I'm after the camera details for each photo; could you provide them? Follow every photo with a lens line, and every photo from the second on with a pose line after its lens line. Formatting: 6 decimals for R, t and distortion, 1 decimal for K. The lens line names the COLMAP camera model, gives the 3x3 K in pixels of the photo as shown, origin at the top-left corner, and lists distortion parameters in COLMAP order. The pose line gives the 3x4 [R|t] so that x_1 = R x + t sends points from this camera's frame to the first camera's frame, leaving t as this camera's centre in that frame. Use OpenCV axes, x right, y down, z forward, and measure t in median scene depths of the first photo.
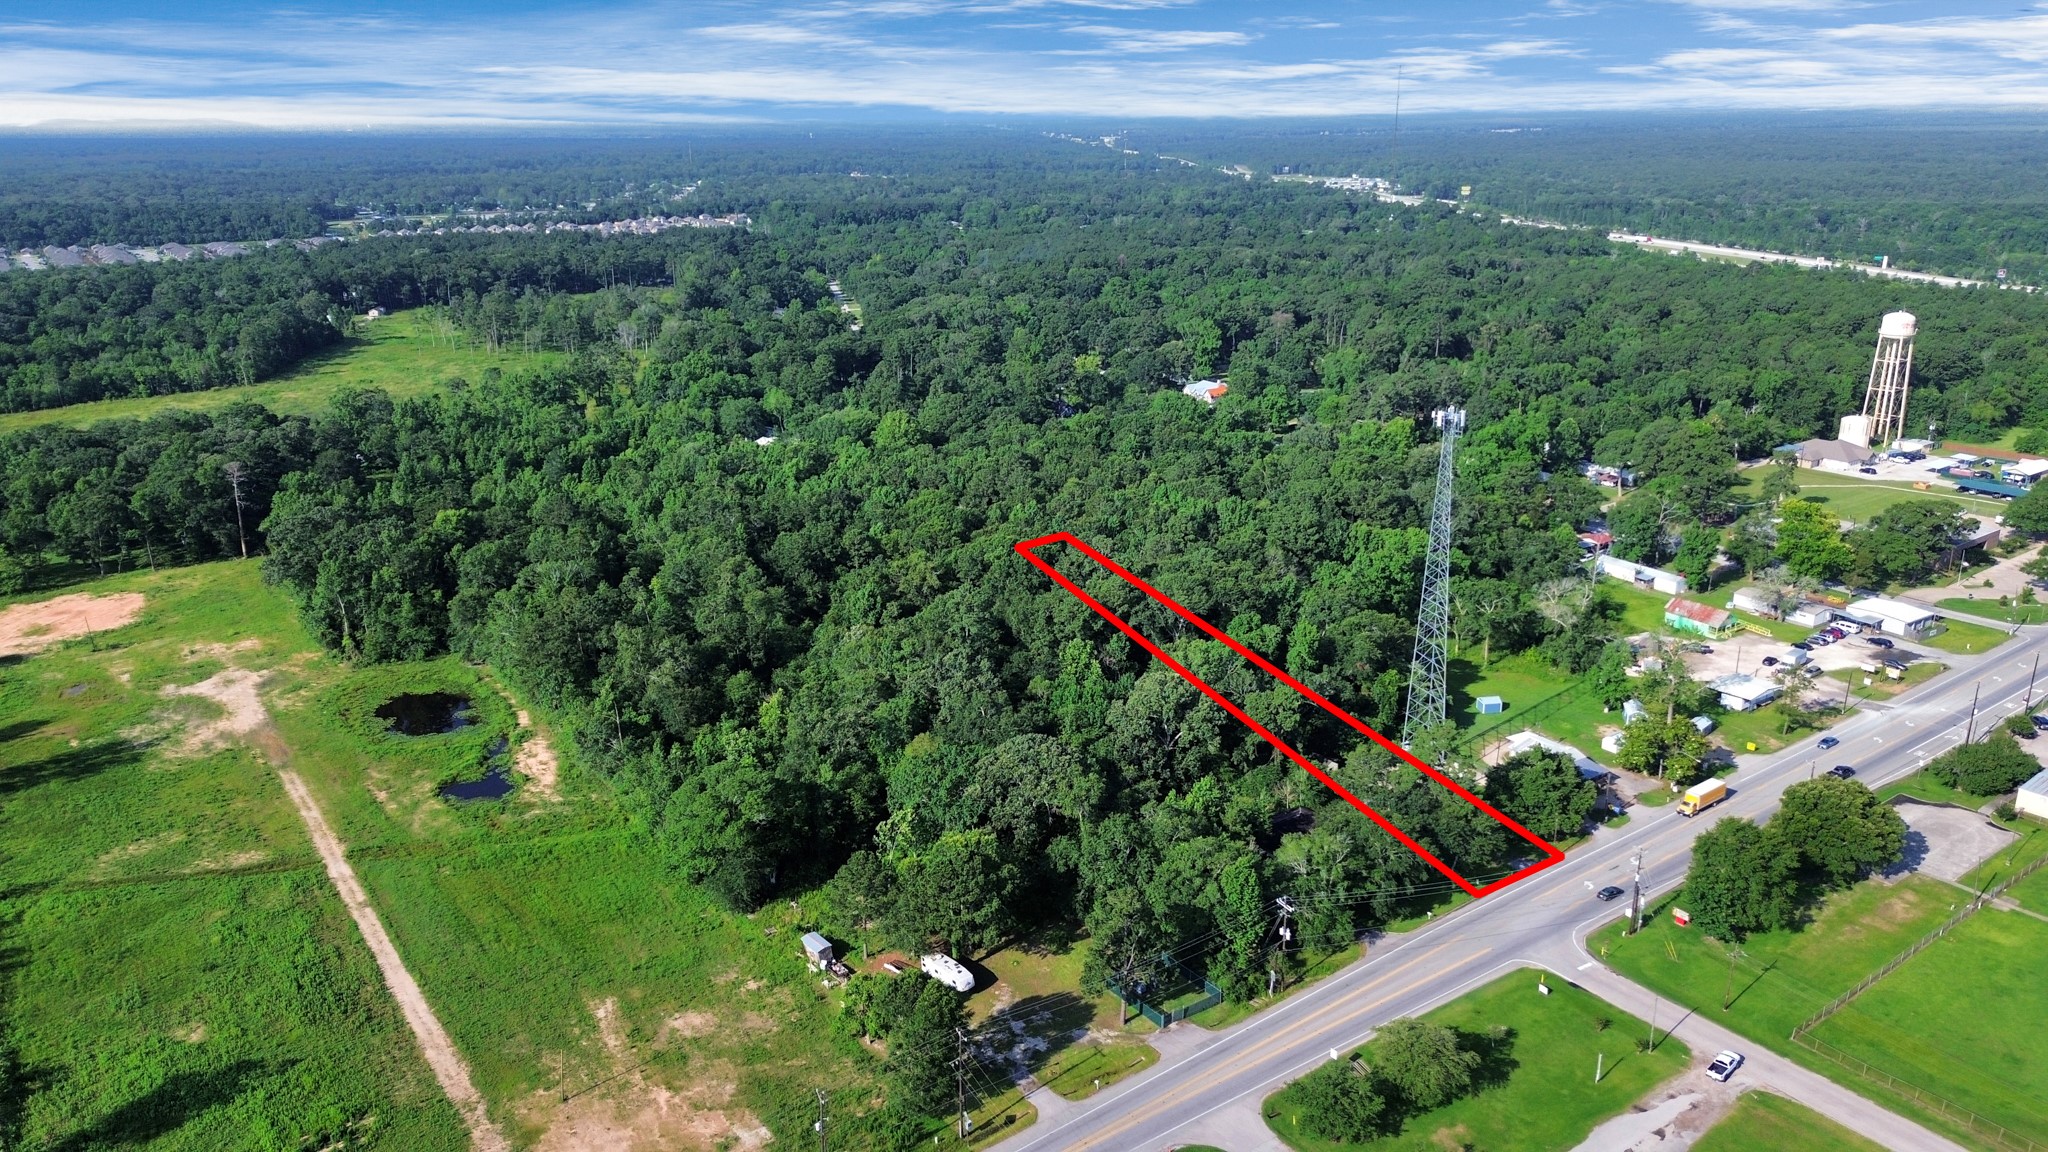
lens RADIAL K [[1450.2, 0, 1024.7], [0, 1450.2, 575.2], [0, 0, 1]] dist [0.068402, -0.064419]
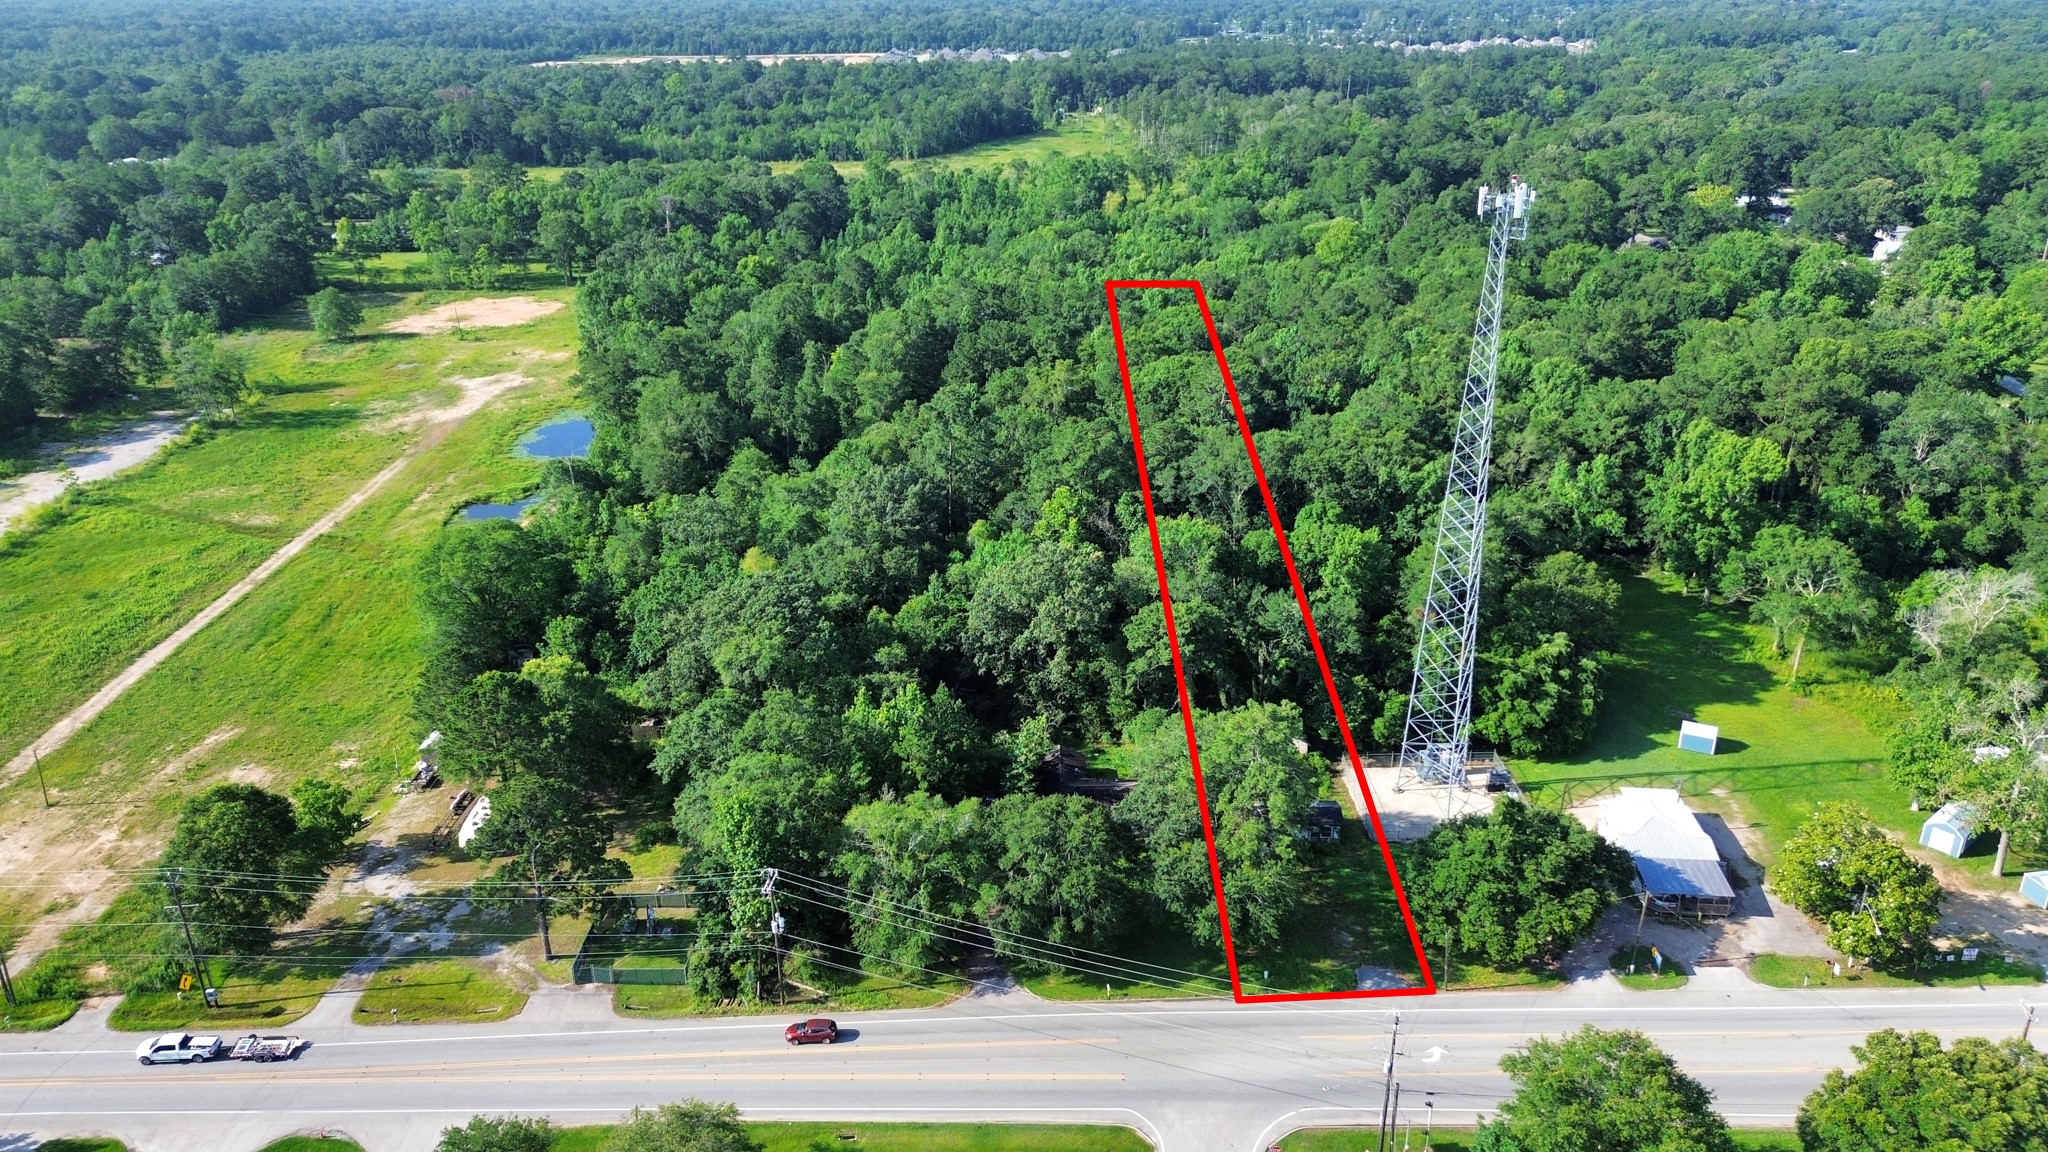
lens RADIAL K [[1450.2, 0, 1024.7], [0, 1450.2, 575.2], [0, 0, 1]] dist [0.068402, -0.064419]
pose [[0.814924, 0.226760, -0.533366, 0.489193], [-0.174002, 0.973553, 0.148049, -0.019460], [0.552832, -0.027841, 0.832828, 0.435643]]
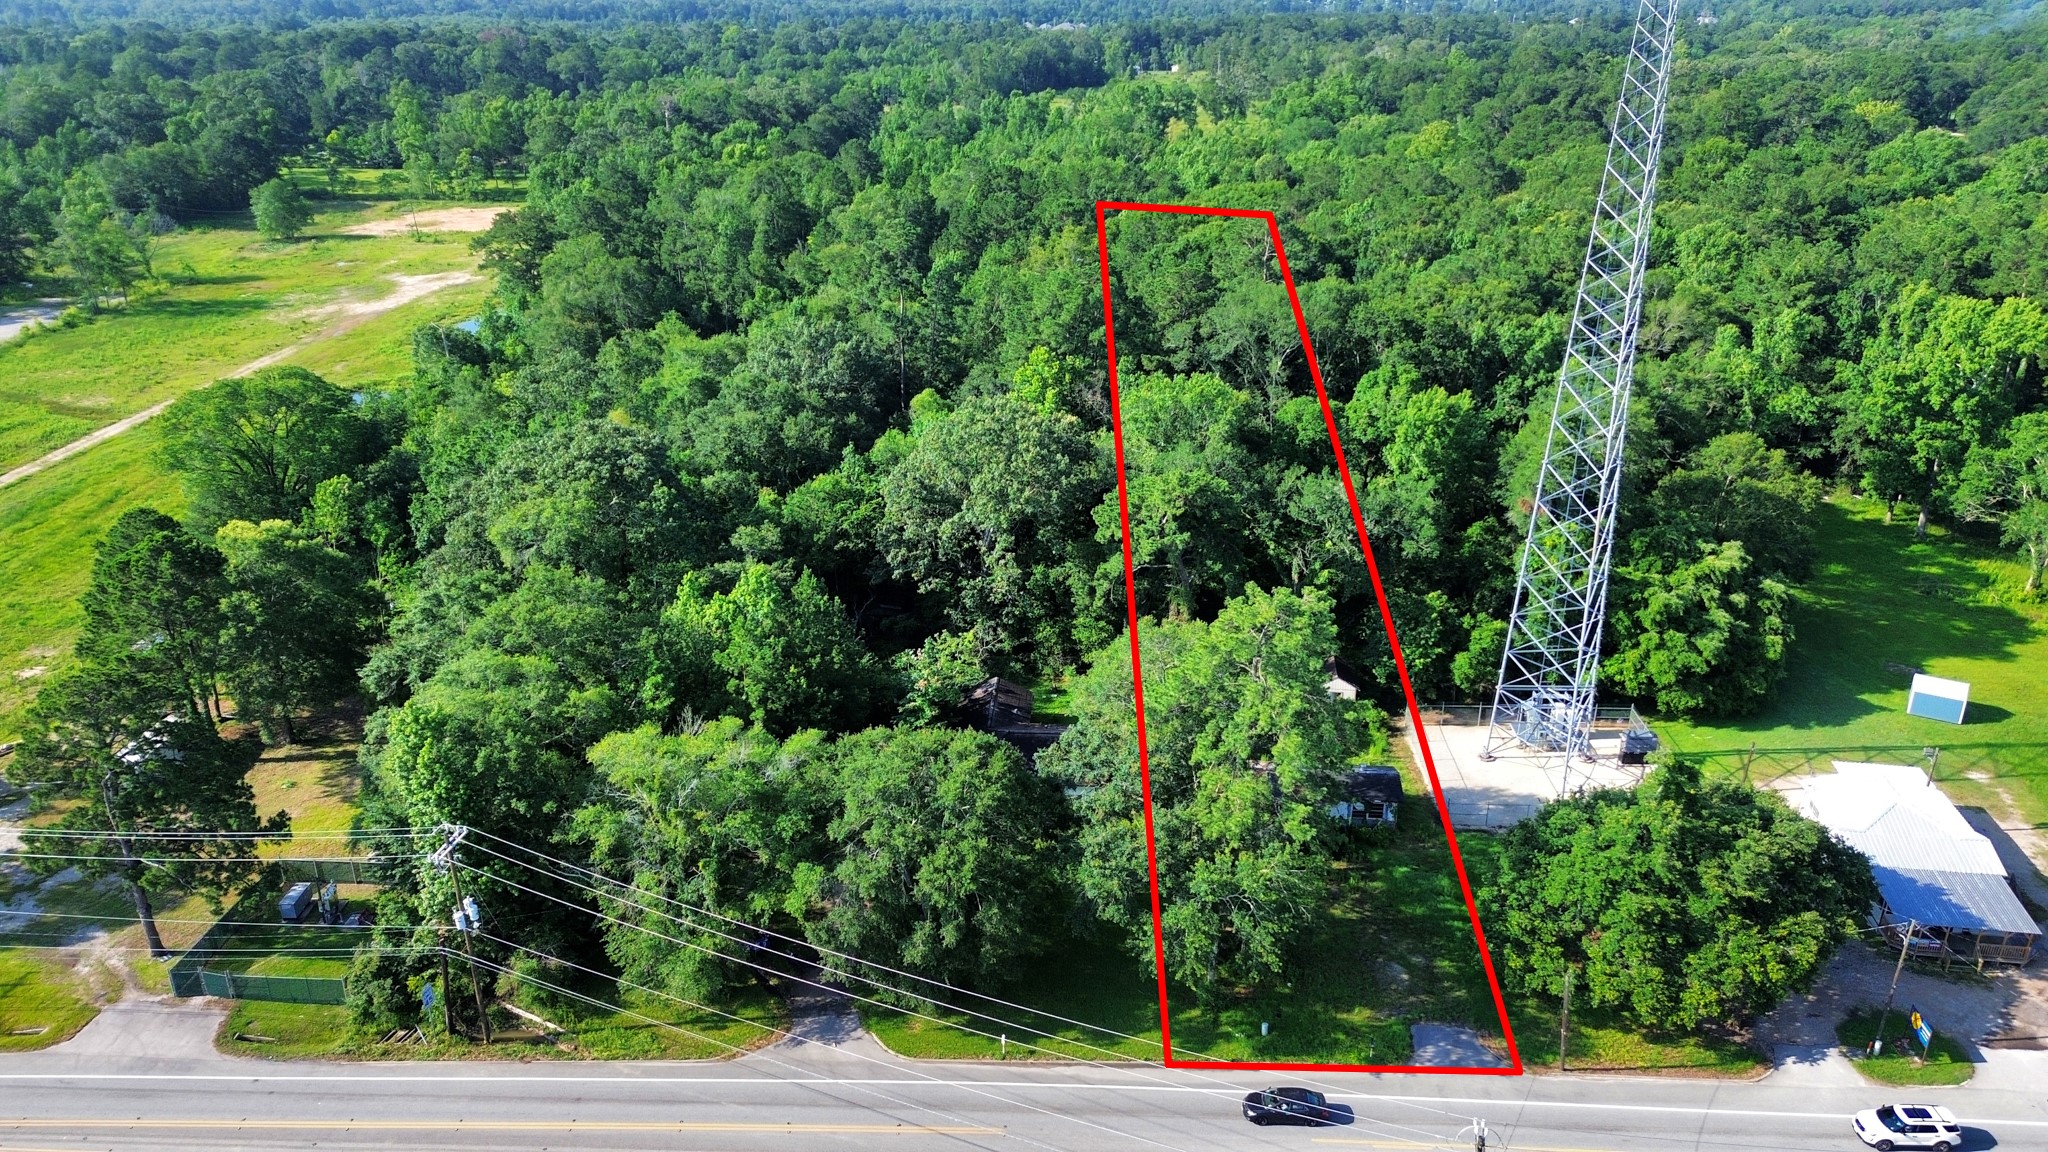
lens RADIAL K [[1450.2, 0, 1024.7], [0, 1450.2, 575.2], [0, 0, 1]] dist [0.068402, -0.064419]
pose [[0.777791, 0.248175, -0.577452, 0.428658], [-0.194133, 0.968680, 0.154830, 0.051248], [0.597791, -0.008323, 0.801609, 0.642552]]
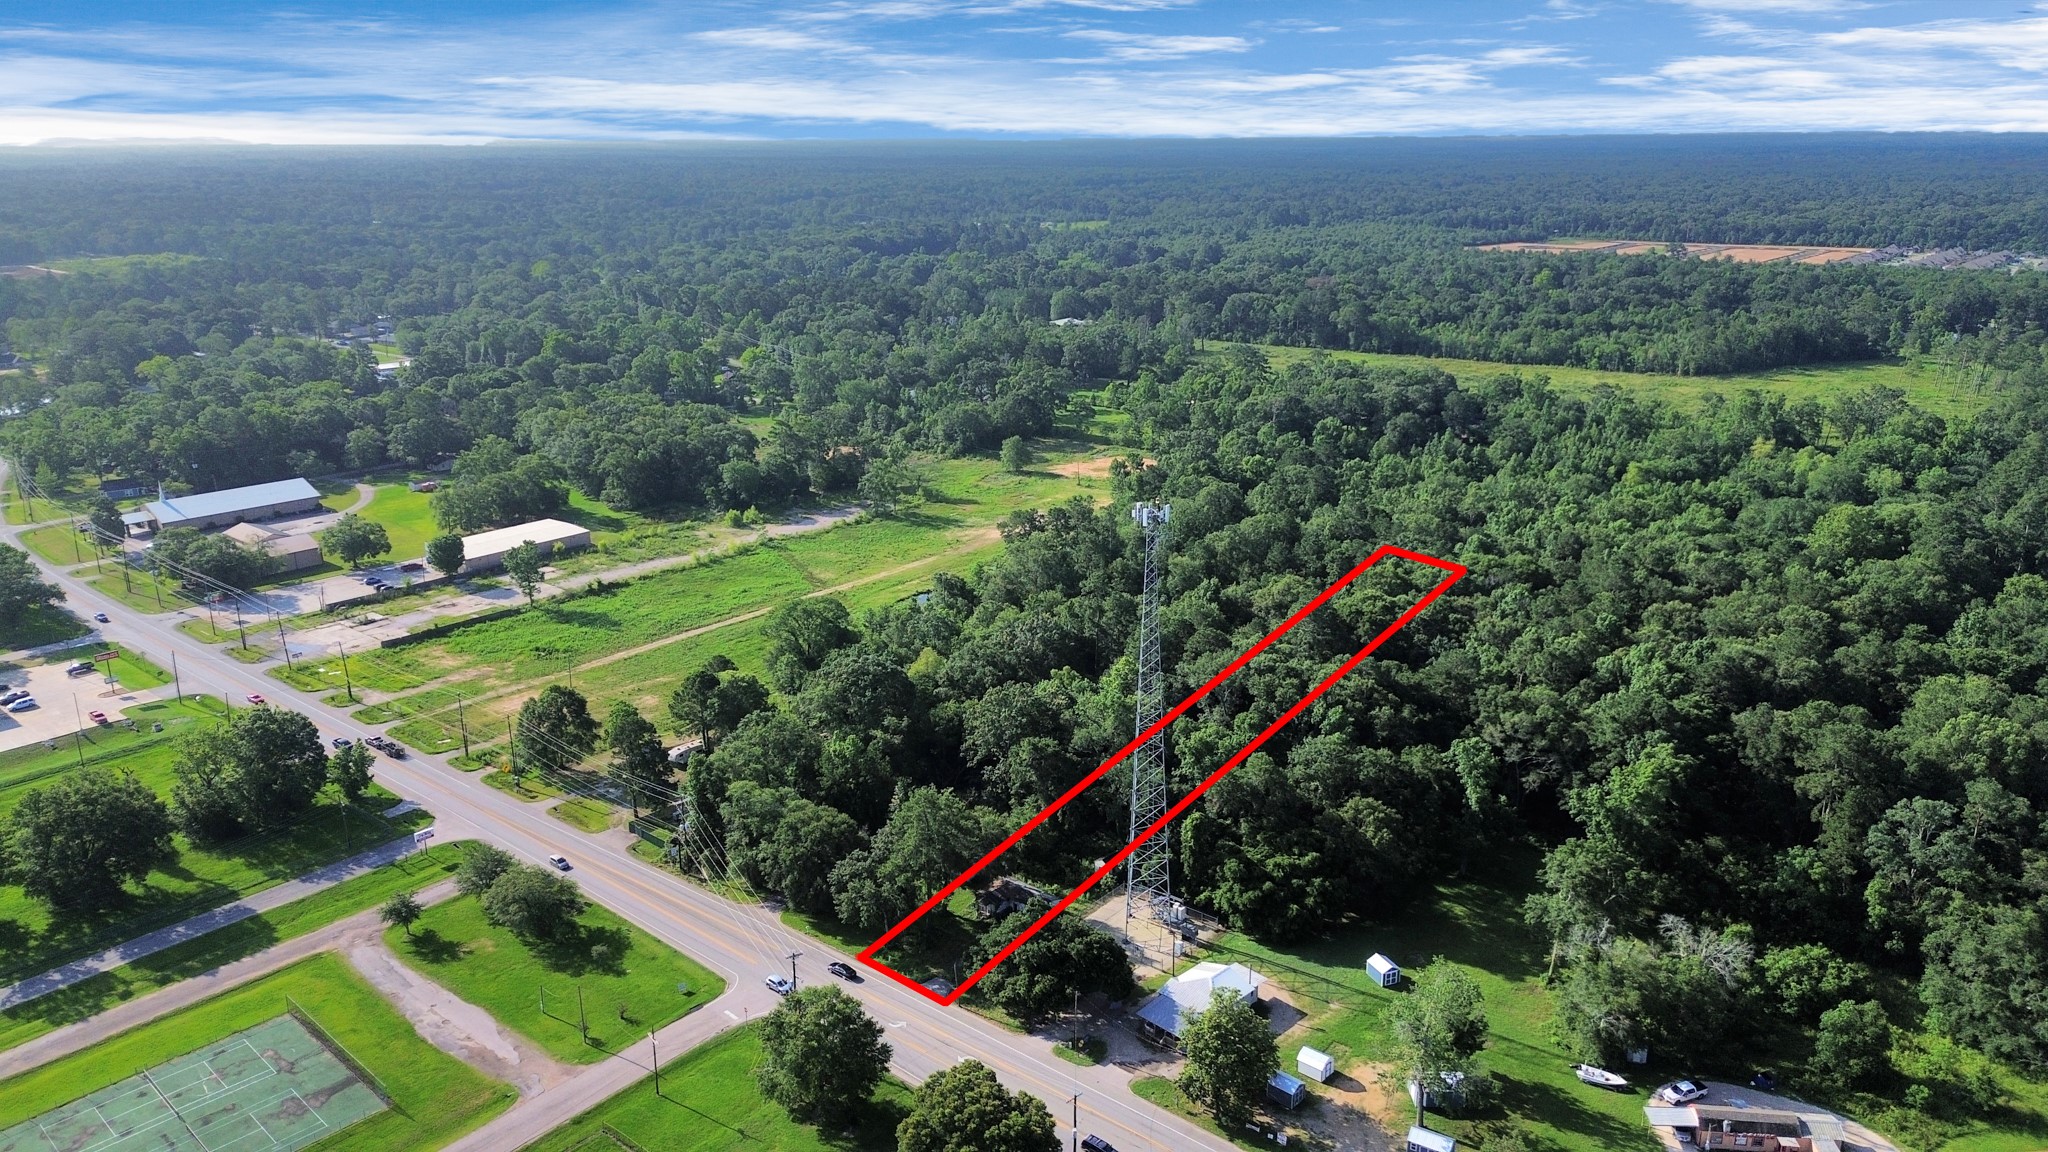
lens RADIAL K [[1446.0, 0, 1024.0], [0, 1446.0, 576.0], [0, 0, 1]] dist [0.083010, -0.086538]
pose [[0.244270, 0.293125, -0.924343, 1.080633], [-0.291525, 0.931321, 0.218299, -0.240657], [0.924849, 0.216145, 0.312947, 0.703144]]
